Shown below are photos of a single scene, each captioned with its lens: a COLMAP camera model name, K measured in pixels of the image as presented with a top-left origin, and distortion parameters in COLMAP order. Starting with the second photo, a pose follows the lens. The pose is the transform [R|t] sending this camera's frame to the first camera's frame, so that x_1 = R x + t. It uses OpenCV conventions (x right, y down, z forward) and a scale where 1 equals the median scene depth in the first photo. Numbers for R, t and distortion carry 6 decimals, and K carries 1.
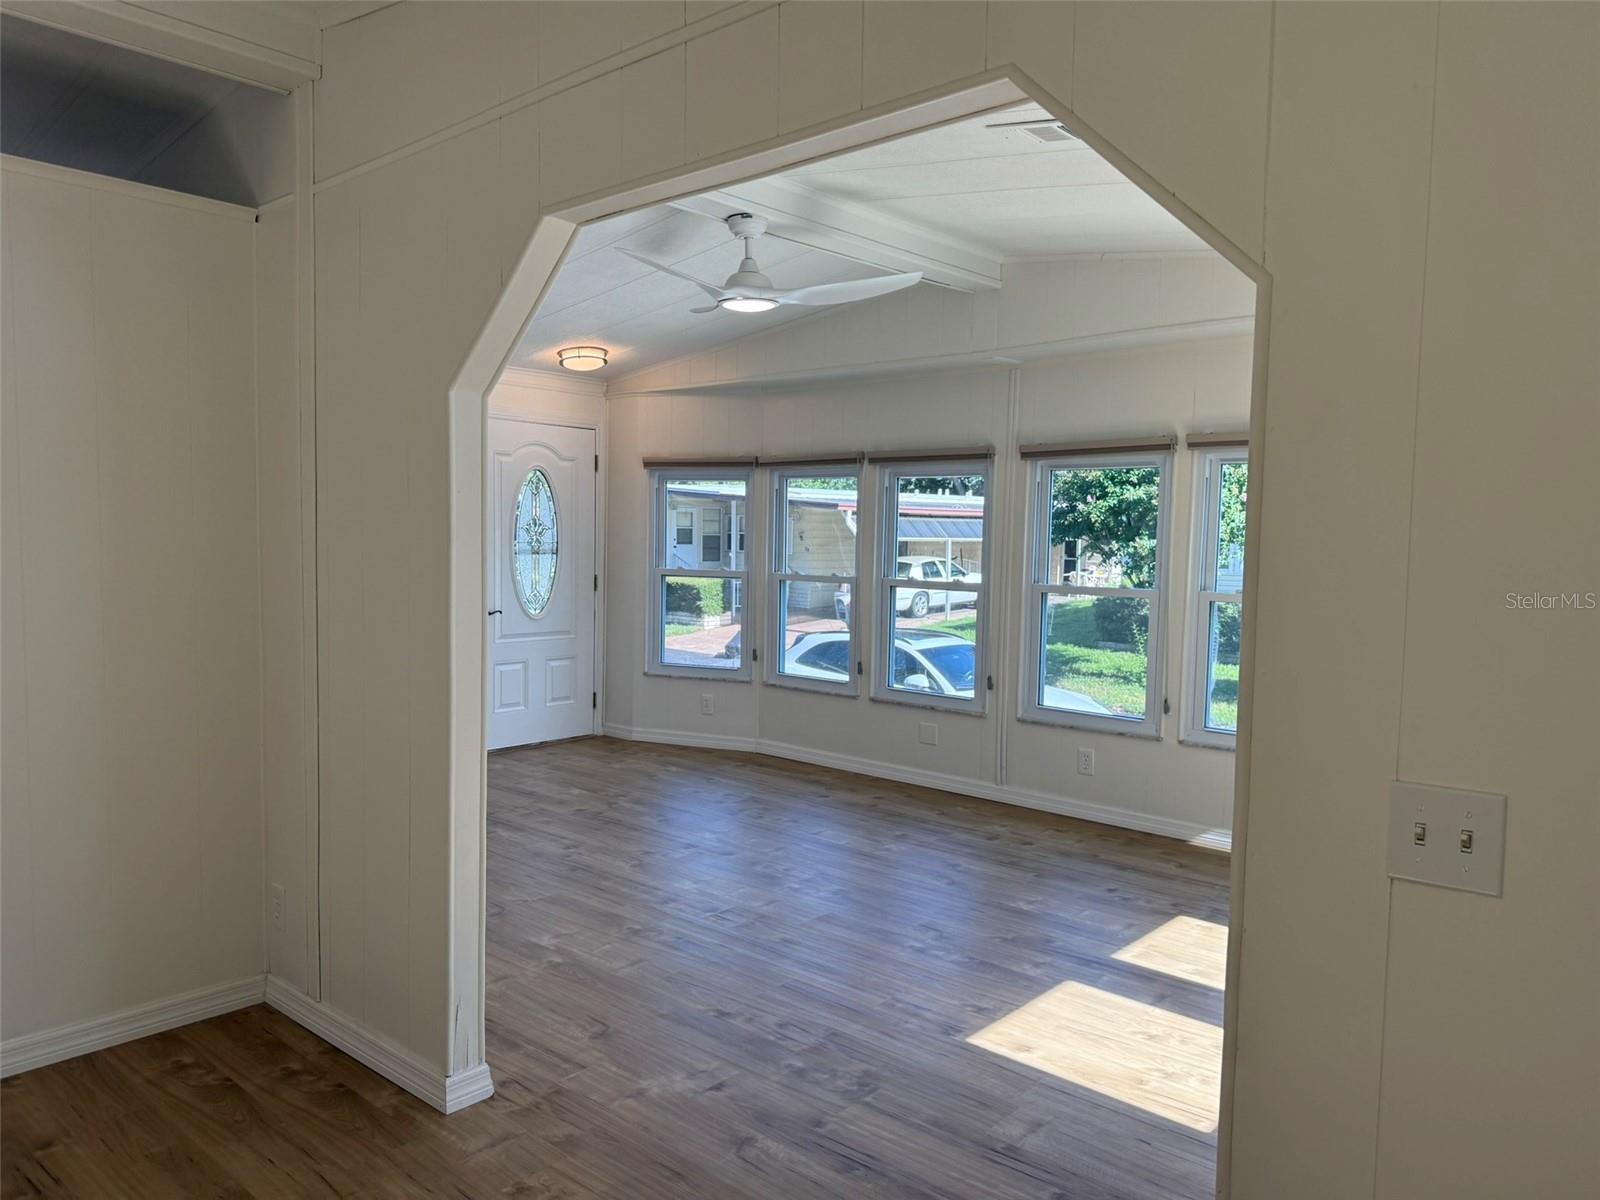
lens RADIAL K [[1124.7, 0, 789.3], [0, 1124.7, 611.4], [0, 0, 1]] dist [0.129417, -0.215381]
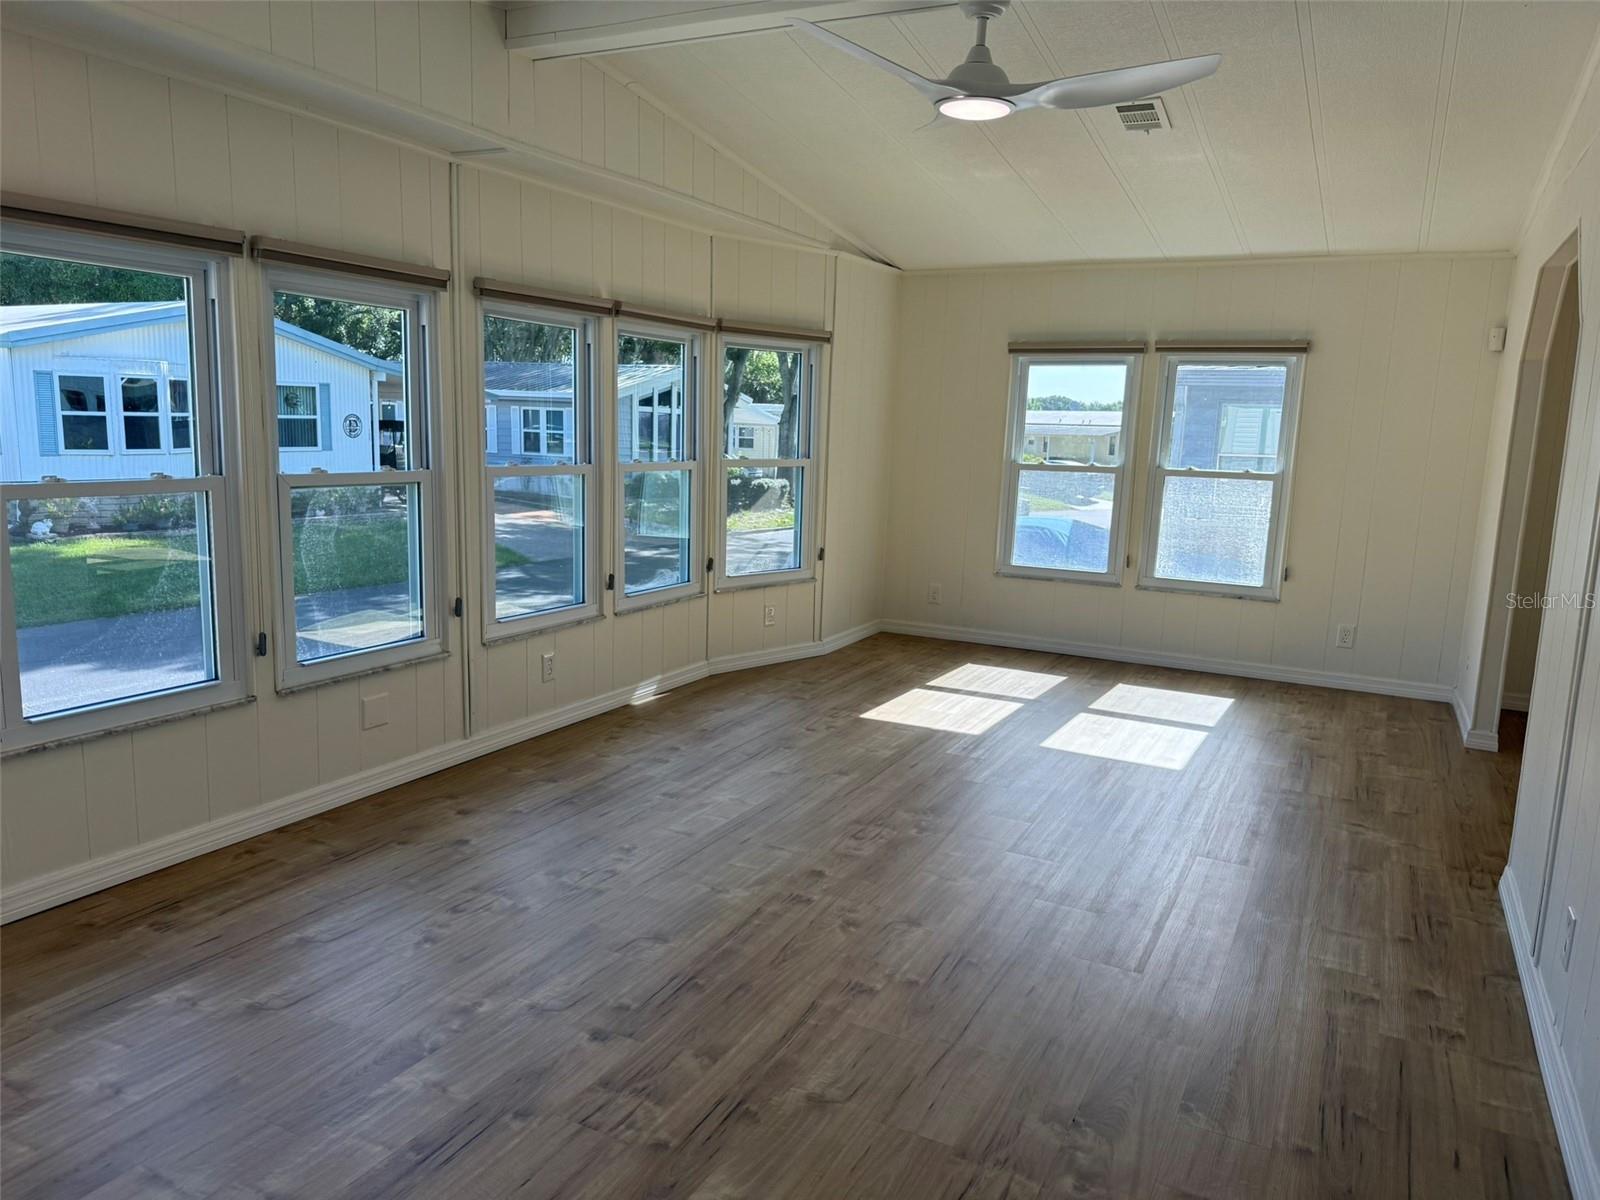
lens RADIAL K [[1128.4, 0, 796.9], [0, 1128.4, 618.8], [0, 0, 1]] dist [0.086379, -0.111479]
pose [[-0.258571, -0.194465, 0.946216, -0.529075], [0.032333, 0.977236, 0.209676, -0.069535], [-0.965451, 0.084810, -0.246397, 0.898377]]
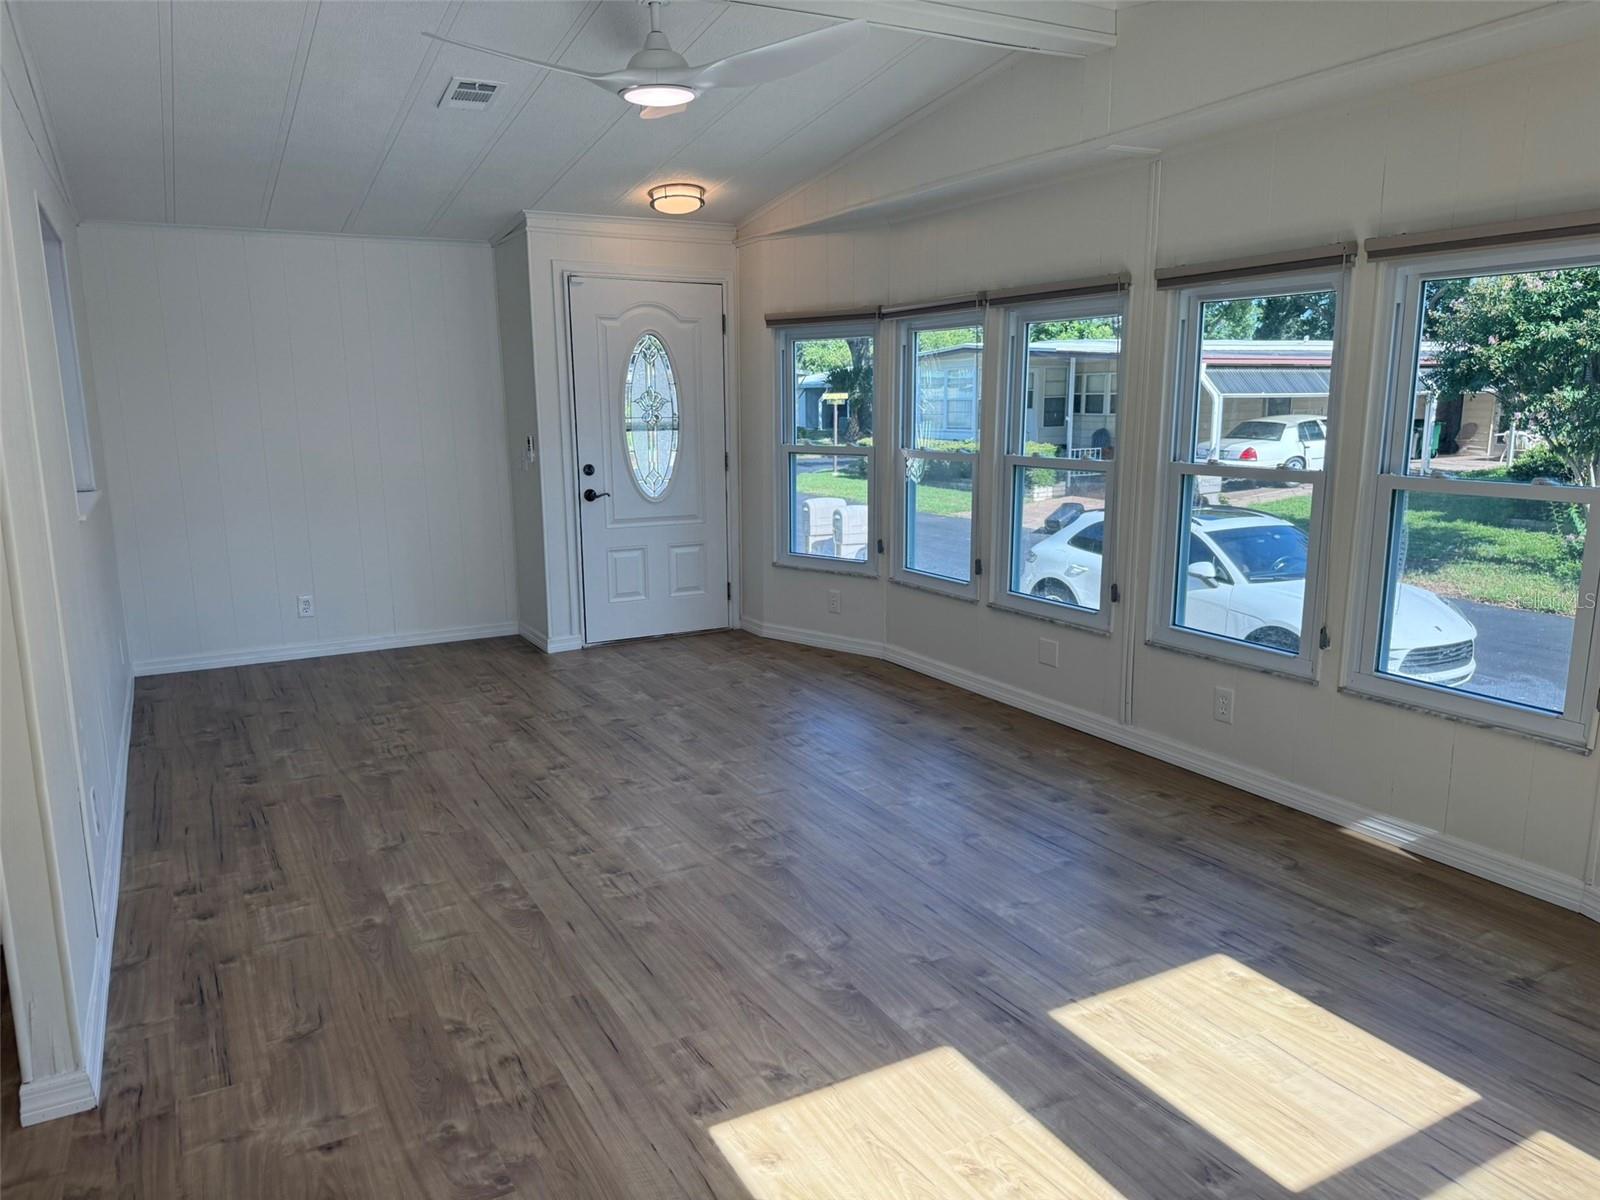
lens RADIAL K [[1124.7, 0, 789.3], [0, 1124.7, 611.4], [0, 0, 1]] dist [0.129417, -0.215381]
pose [[0.941647, 0.037178, -0.334542, 0.211074], [0.002210, 0.993177, 0.116592, -0.013057], [0.336594, -0.110528, 0.935141, 0.190395]]
